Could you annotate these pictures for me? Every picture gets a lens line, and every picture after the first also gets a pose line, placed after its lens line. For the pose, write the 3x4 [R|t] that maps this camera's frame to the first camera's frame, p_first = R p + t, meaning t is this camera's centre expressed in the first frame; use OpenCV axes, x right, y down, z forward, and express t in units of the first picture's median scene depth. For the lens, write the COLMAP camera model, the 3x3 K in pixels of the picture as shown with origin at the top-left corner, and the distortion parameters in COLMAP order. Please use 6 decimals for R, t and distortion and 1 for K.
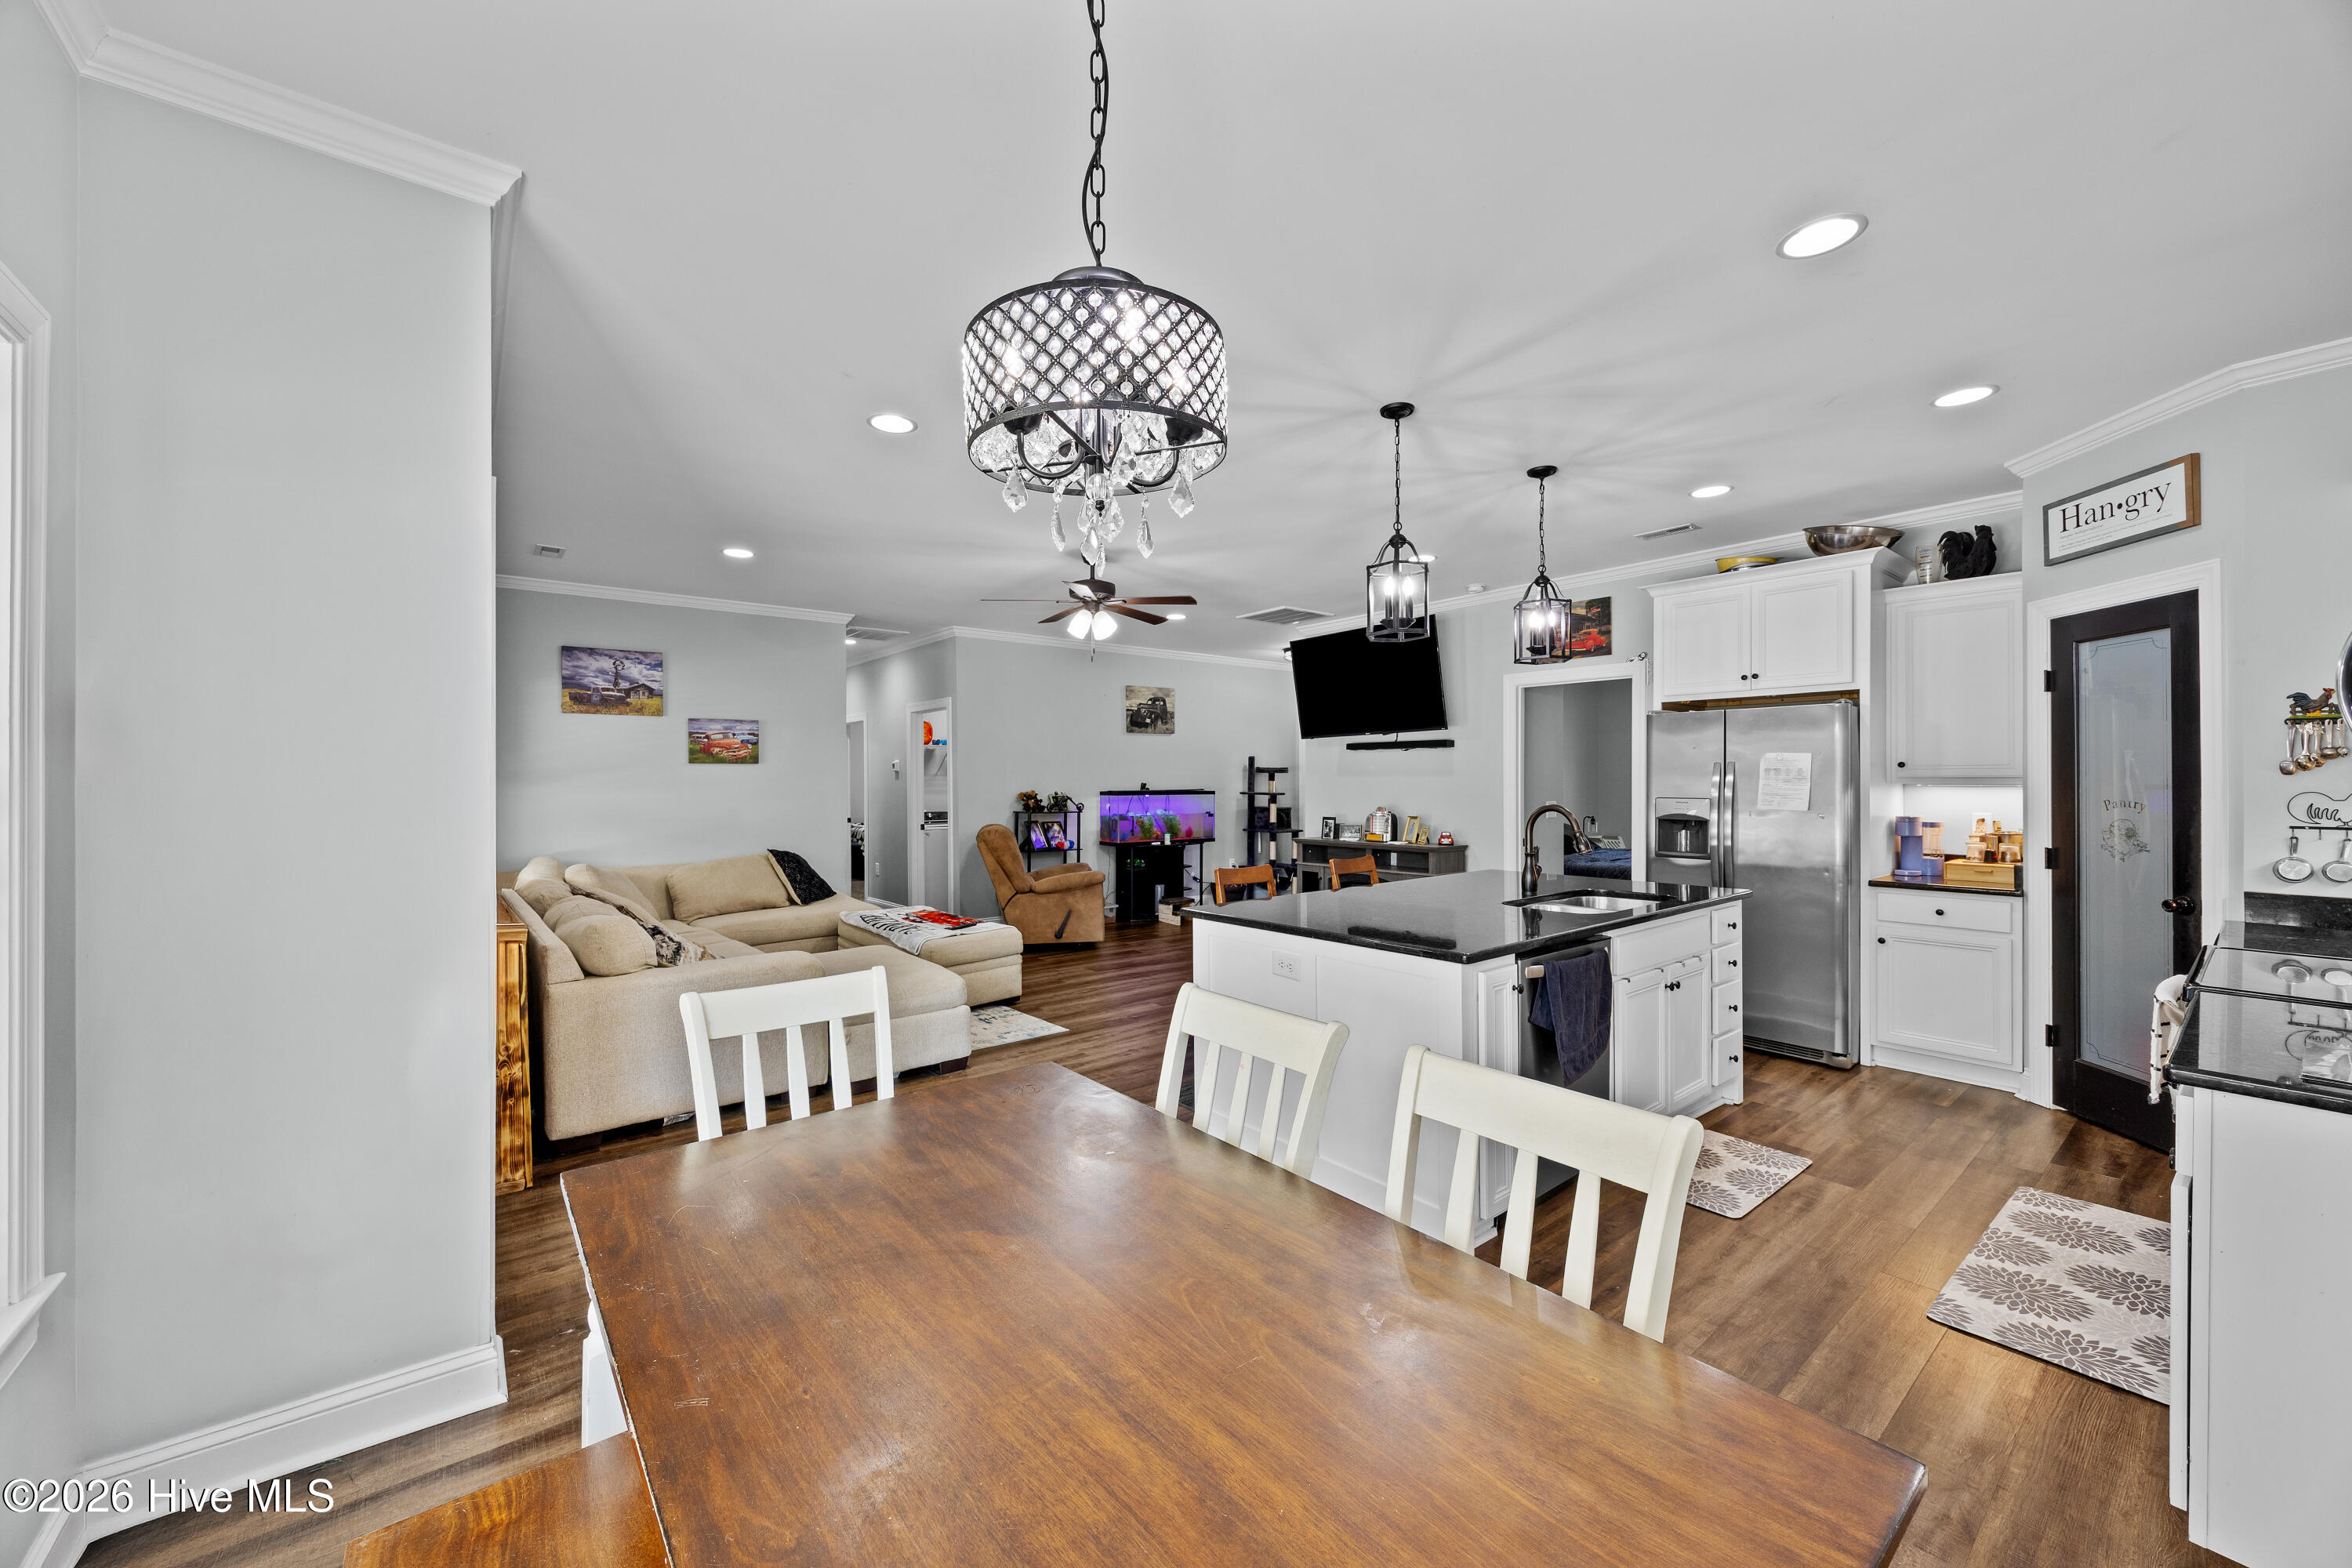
lens RADIAL K [[898.0, 0, 1172.0], [0, 898.0, 782.8], [0, 0, 1]] dist [-0.001210, 0.000062]
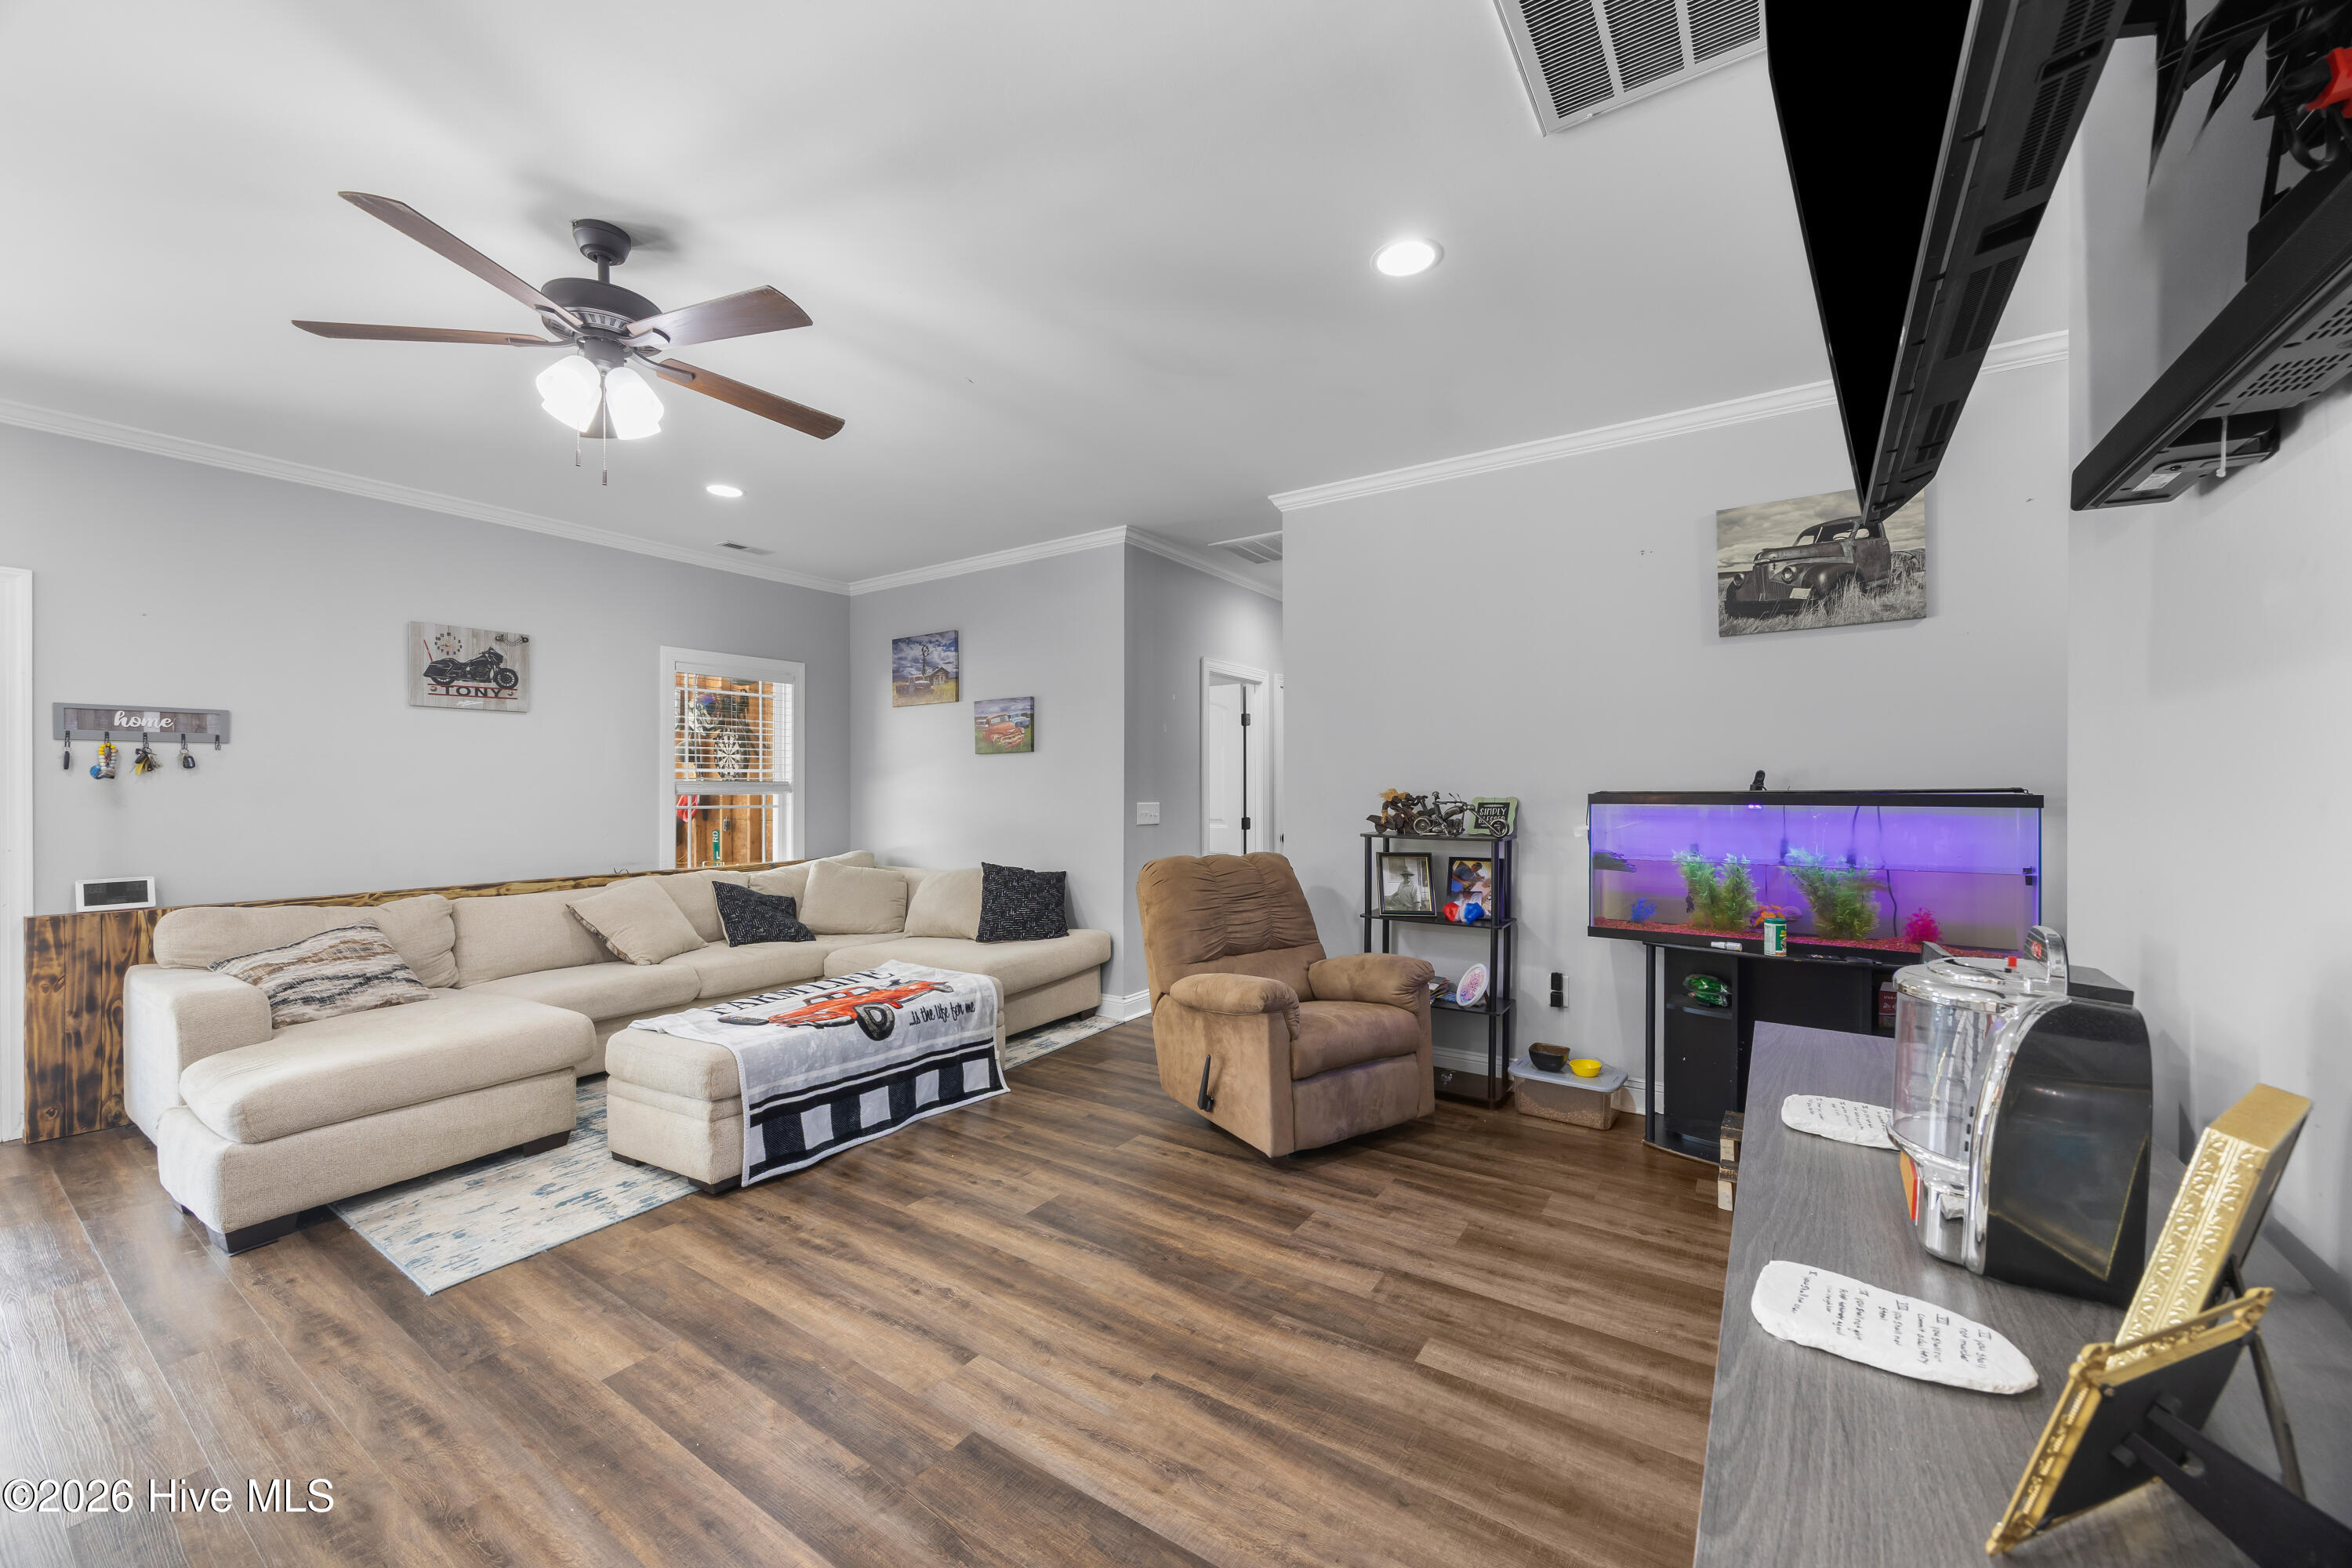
lens RADIAL K [[898.0, 0, 1160.8], [0, 898.0, 792.0], [0, 0, 1]] dist [-0.001210, 0.000062]
pose [[0.292417, 0.006065, -0.956272, 0.291514], [-0.000151, 0.999980, 0.006296, 0.007695], [0.956291, -0.001697, 0.292412, 0.812322]]
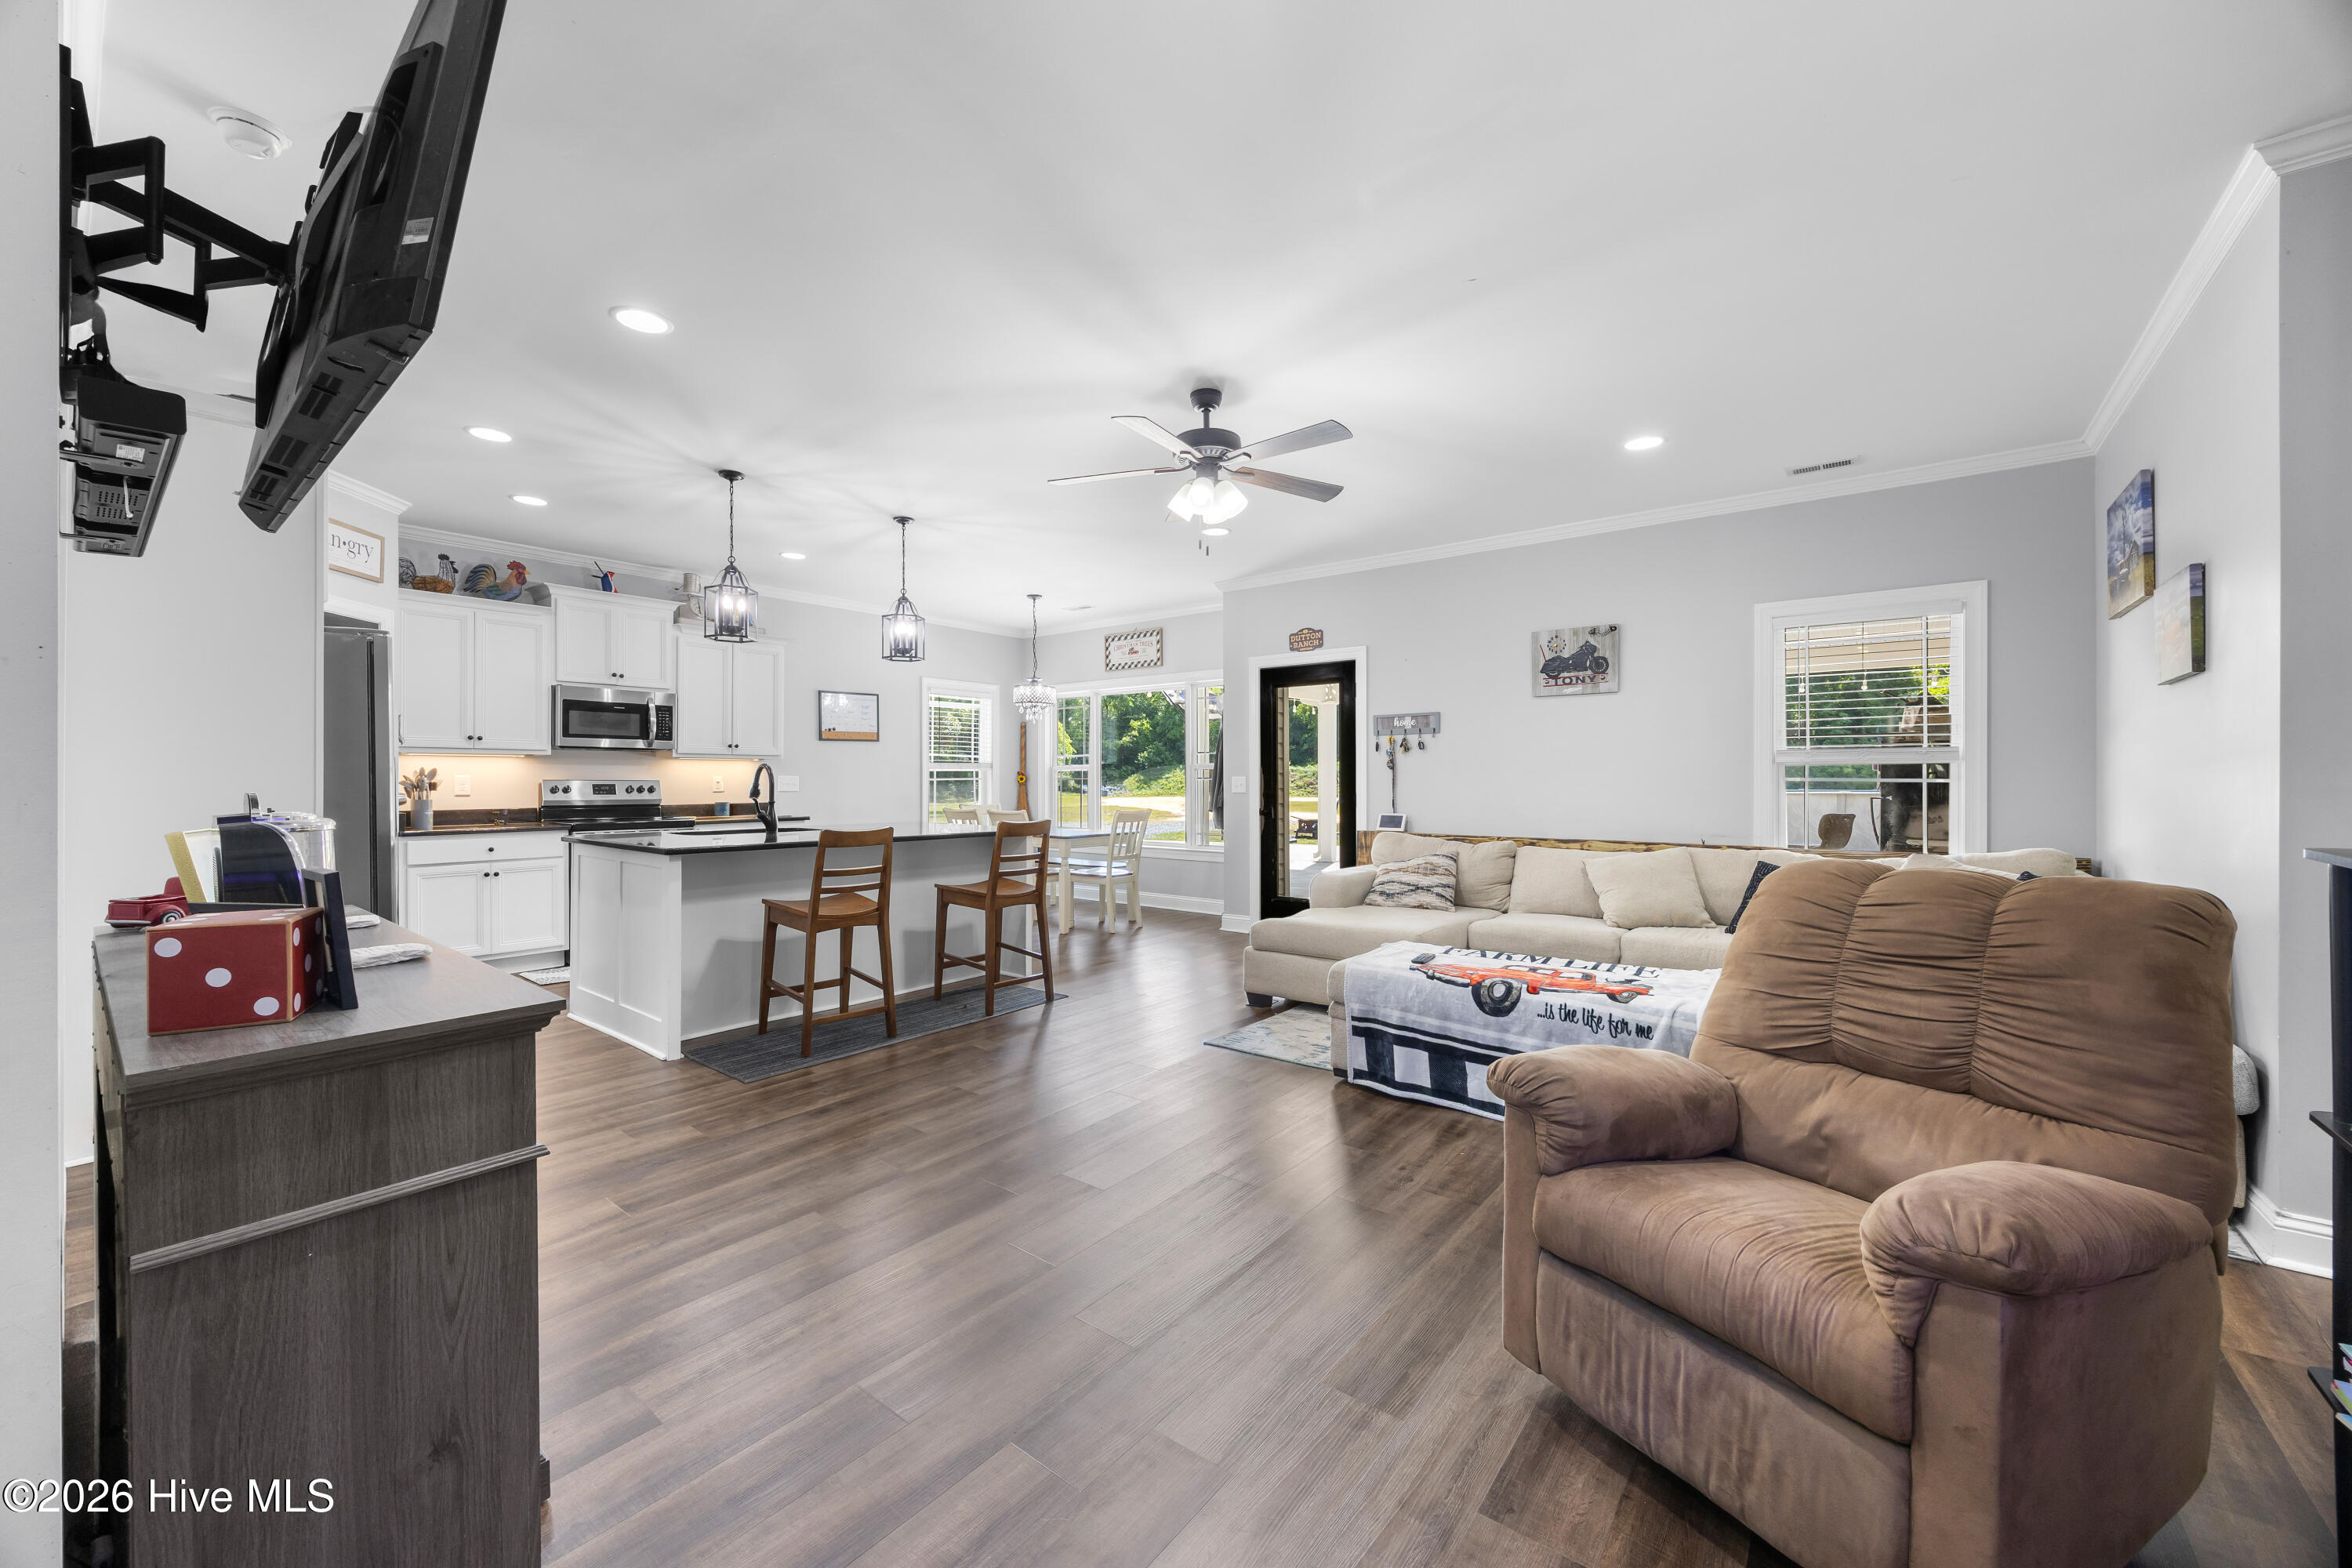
lens RADIAL K [[898.0, 0, 1171.3], [0, 898.0, 776.5], [0, 0, 1]] dist [-0.001210, 0.000062]
pose [[-0.974469, 0.002616, -0.224505, 0.064218], [0.002655, 0.999996, 0.000126, 0.021722], [0.224504, -0.000473, -0.974473, 1.184527]]
